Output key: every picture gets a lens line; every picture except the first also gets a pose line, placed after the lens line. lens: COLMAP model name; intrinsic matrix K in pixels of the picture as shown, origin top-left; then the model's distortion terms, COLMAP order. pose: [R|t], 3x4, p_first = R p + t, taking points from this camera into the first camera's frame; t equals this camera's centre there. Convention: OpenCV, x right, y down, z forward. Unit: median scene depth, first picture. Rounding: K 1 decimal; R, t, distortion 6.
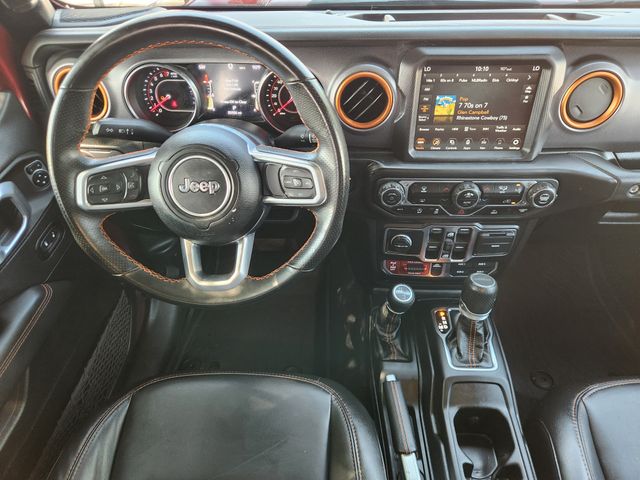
lens RADIAL K [[258.8, 0, 325.8], [0, 258.8, 240.4], [0, 0, 1]] dist [0.005913, -0.004146]
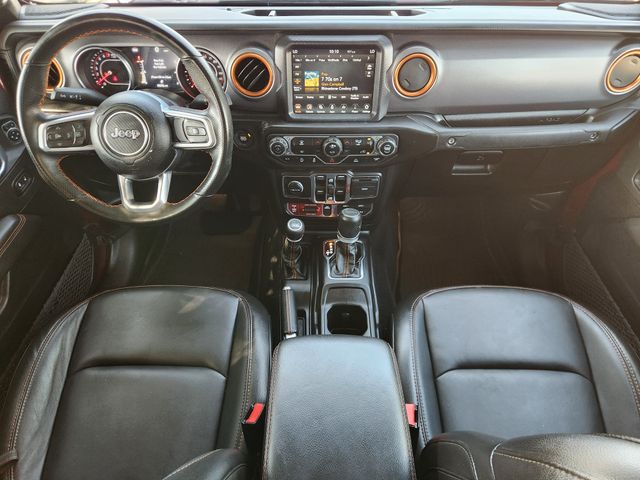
lens RADIAL K [[258.8, 0, 317.3], [0, 258.8, 241.6], [0, 0, 1]] dist [0.005913, -0.004146]
pose [[0.999841, -0.006808, 0.016462, 0.456603], [0.006386, 0.999654, 0.025511, 0.301319], [-0.016630, -0.025402, 0.999539, -0.388776]]
